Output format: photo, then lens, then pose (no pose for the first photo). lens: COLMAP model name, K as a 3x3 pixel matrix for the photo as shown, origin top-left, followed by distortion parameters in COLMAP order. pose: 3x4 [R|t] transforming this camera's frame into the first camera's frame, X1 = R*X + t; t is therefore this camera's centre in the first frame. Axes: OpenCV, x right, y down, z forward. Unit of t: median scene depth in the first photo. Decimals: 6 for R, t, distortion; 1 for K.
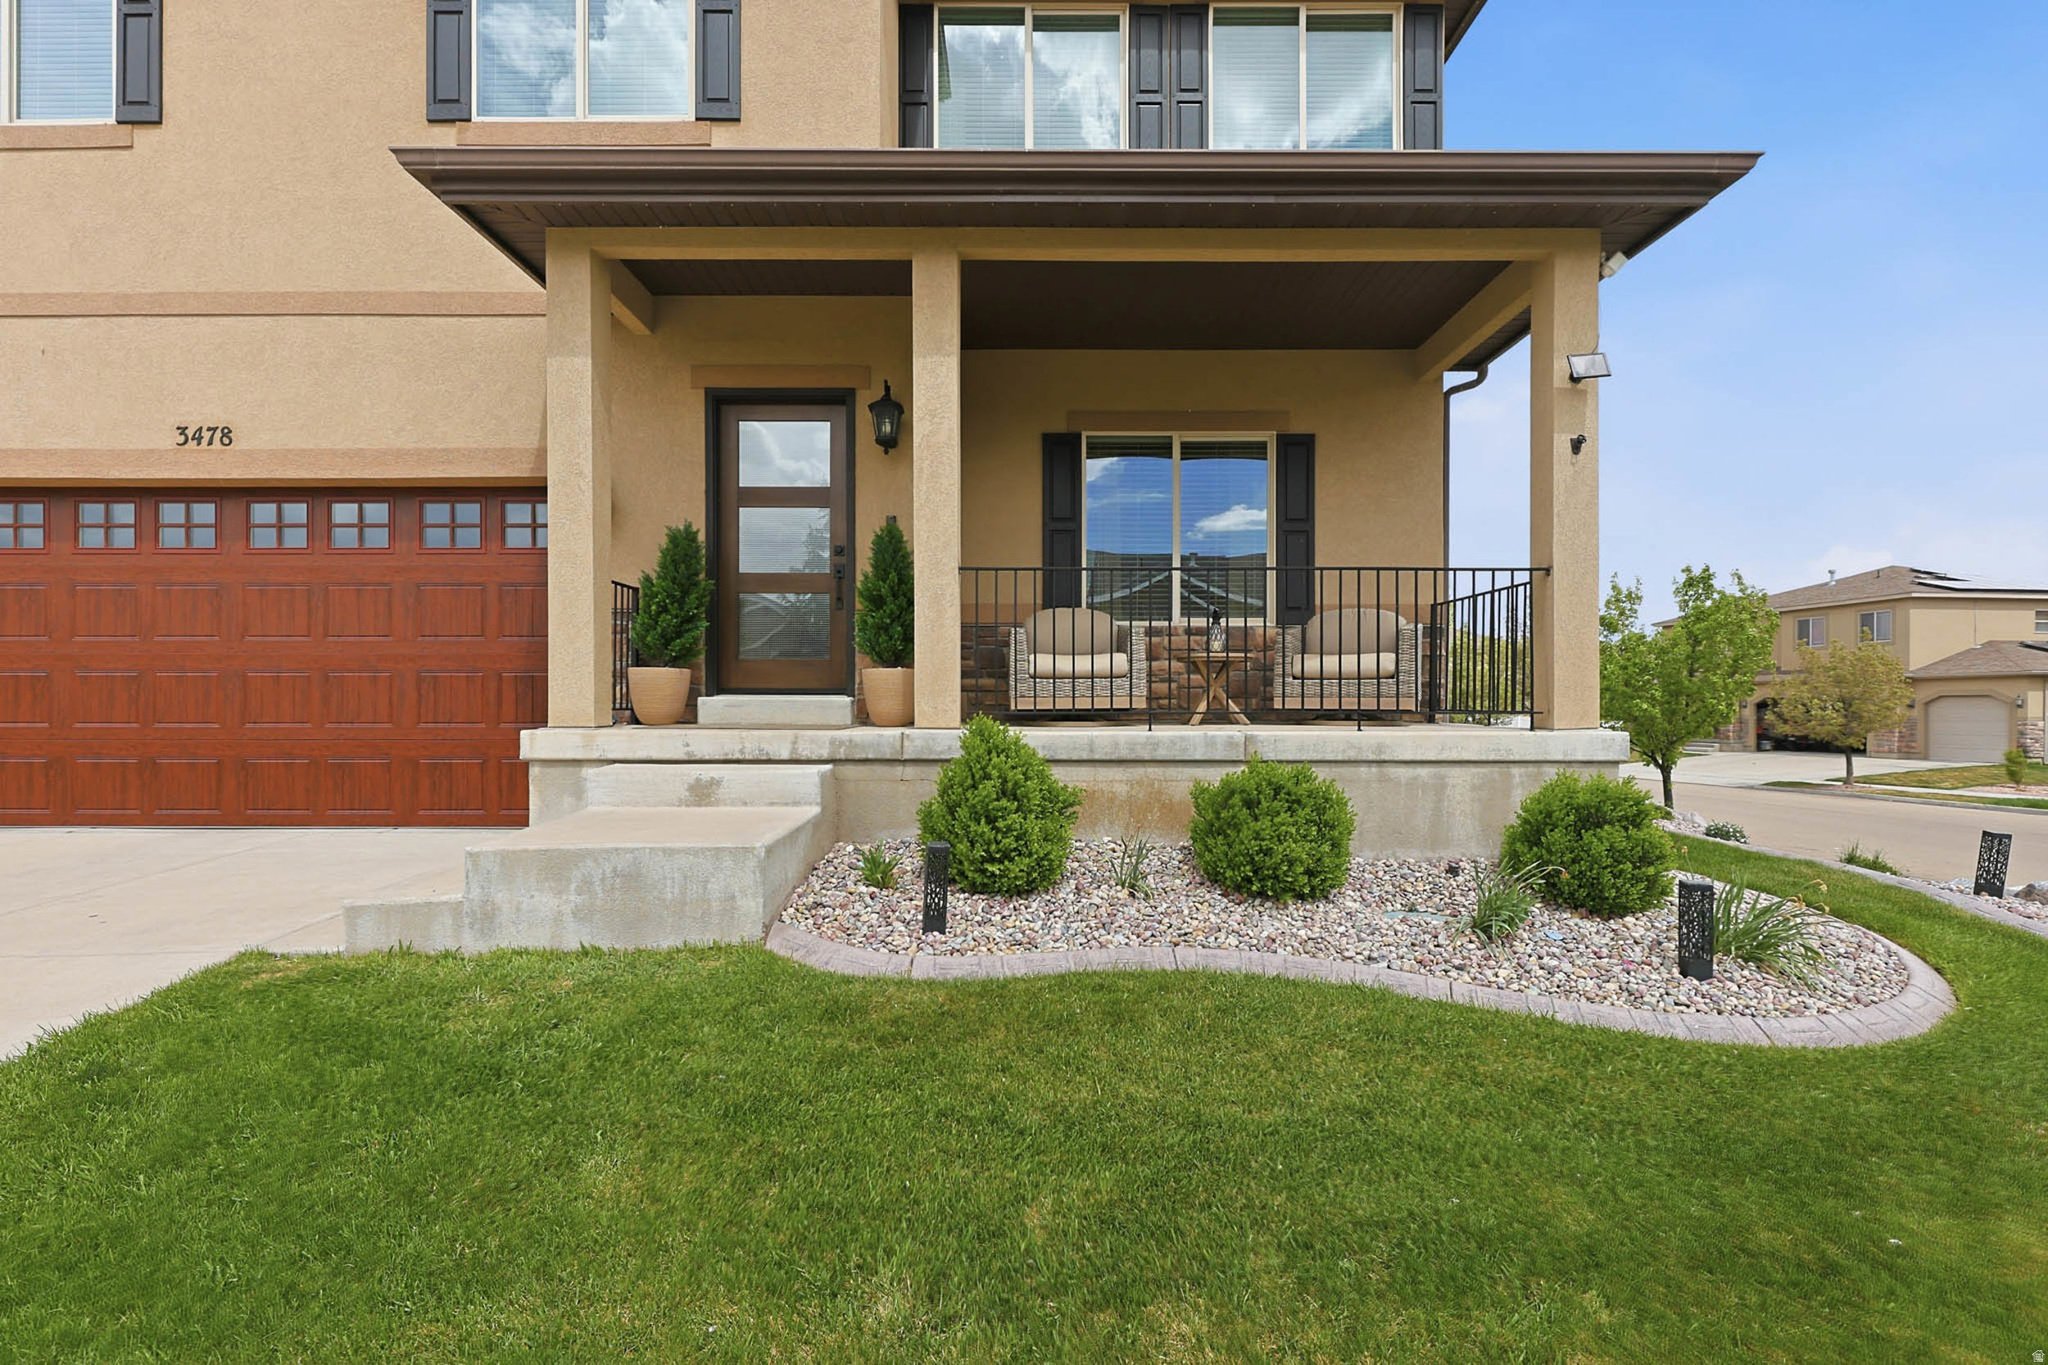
lens RADIAL K [[903.9, 0, 1018.3], [0, 903.9, 709.9], [0, 0, 1]] dist [0.000453, -0.000258]
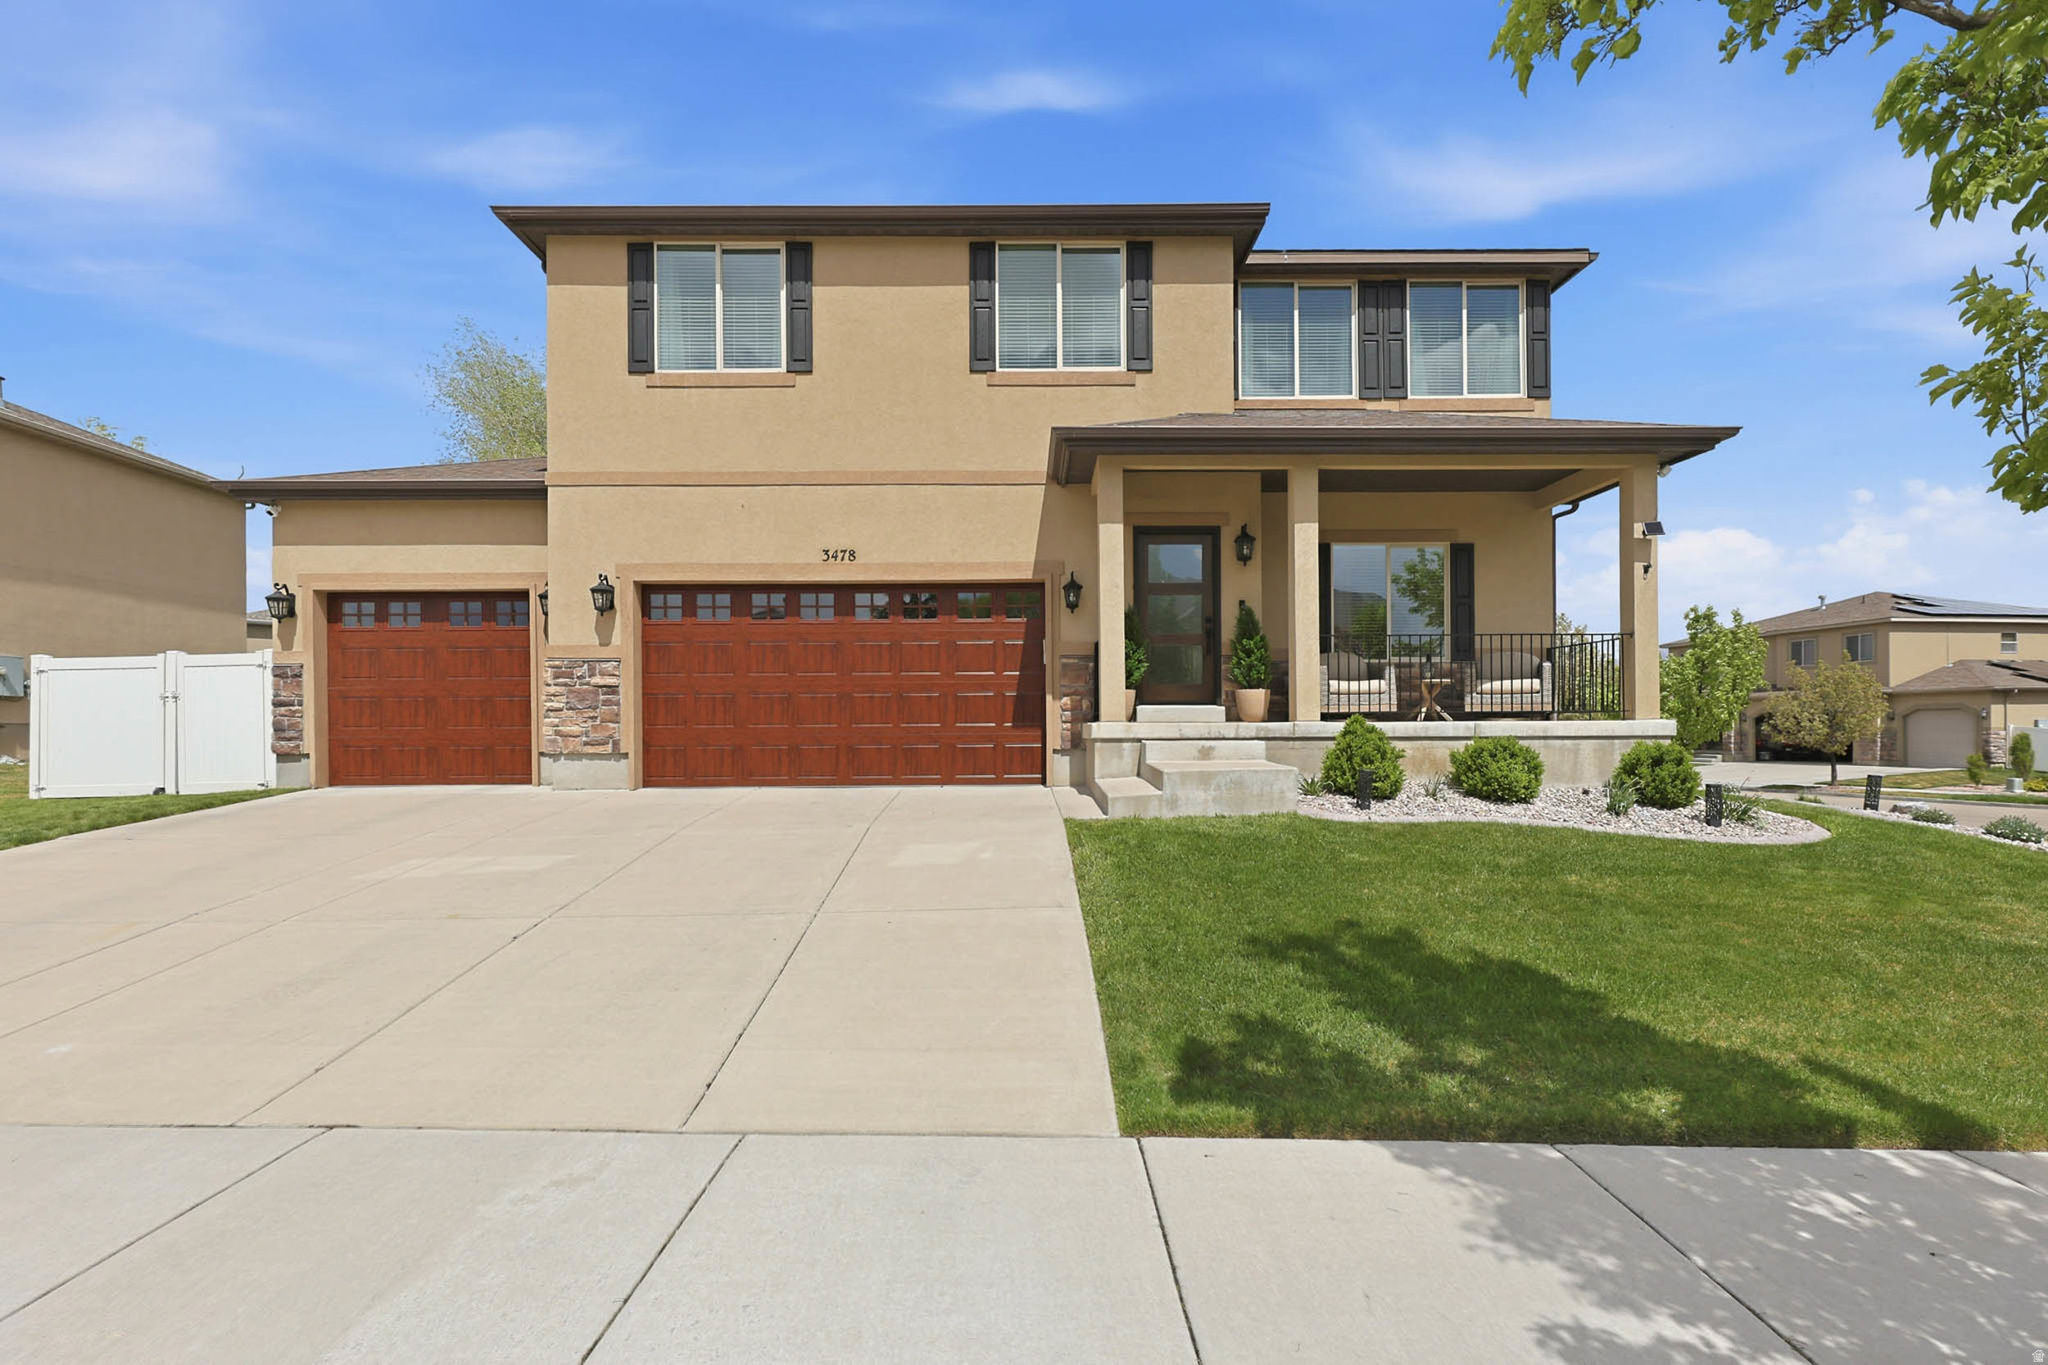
lens RADIAL K [[907.8, 0, 1032.3], [0, 907.8, 726.3], [0, 0, 1]] dist [0.000695, 0.000129]
pose [[0.999928, -0.006012, 0.010384, -0.558874], [0.006074, 0.999964, -0.005937, 0.031964], [-0.010348, 0.006000, 0.999928, -0.716973]]
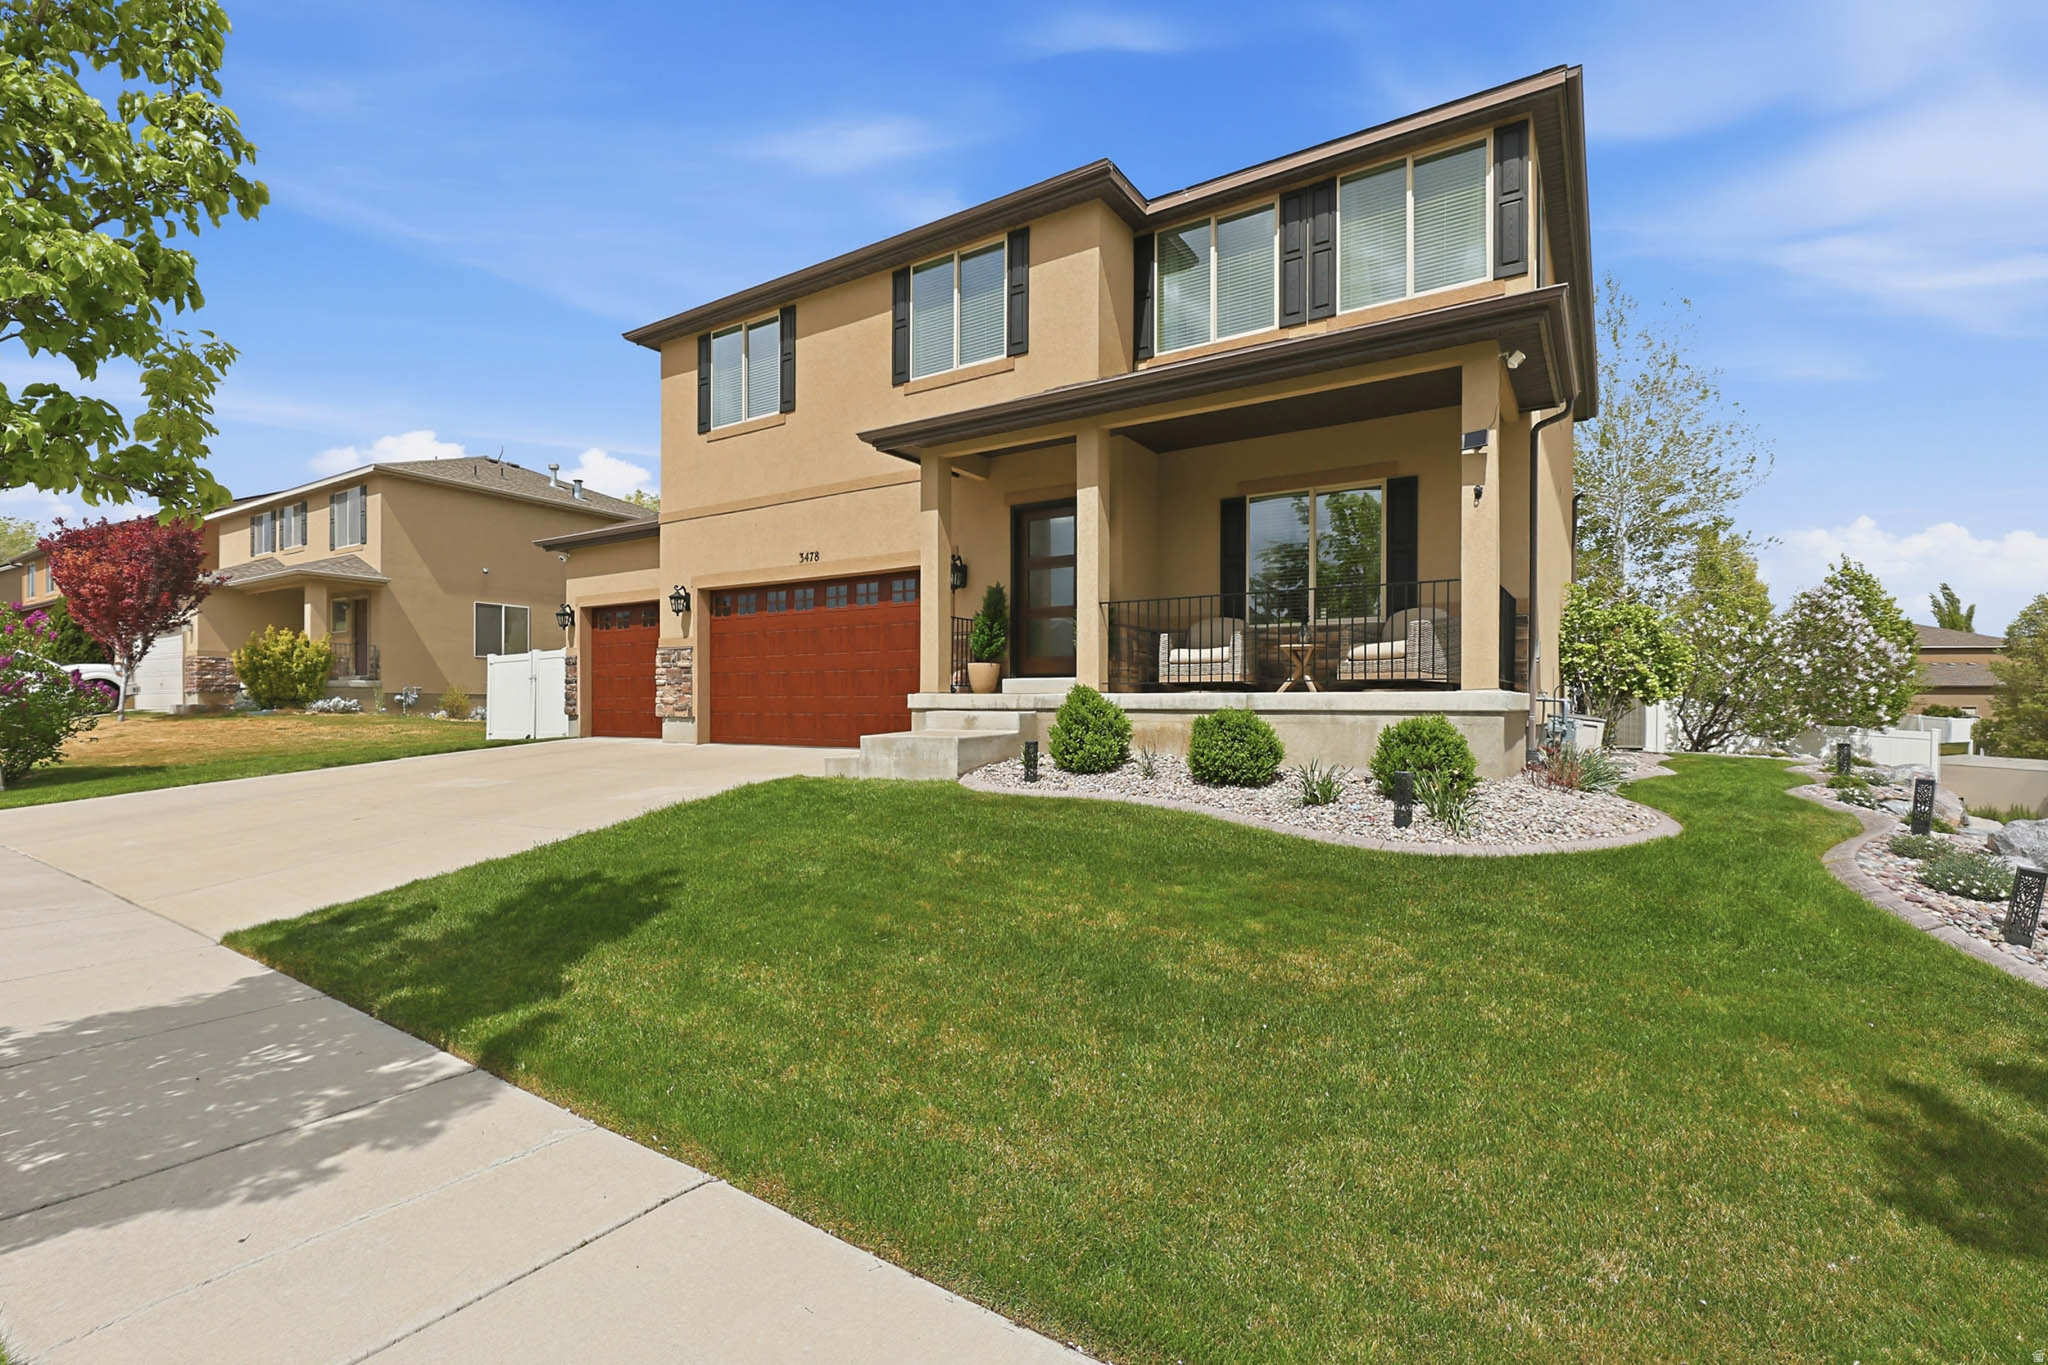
lens RADIAL K [[913.7, 0, 1025.0], [0, 913.7, 704.6], [0, 0, 1]] dist [-0.000361, 0.000049]
pose [[0.844180, 0.000260, -0.536059, 0.645302], [-0.003099, 0.999986, -0.004395, 0.044047], [0.536050, 0.005371, 0.844169, -0.505139]]
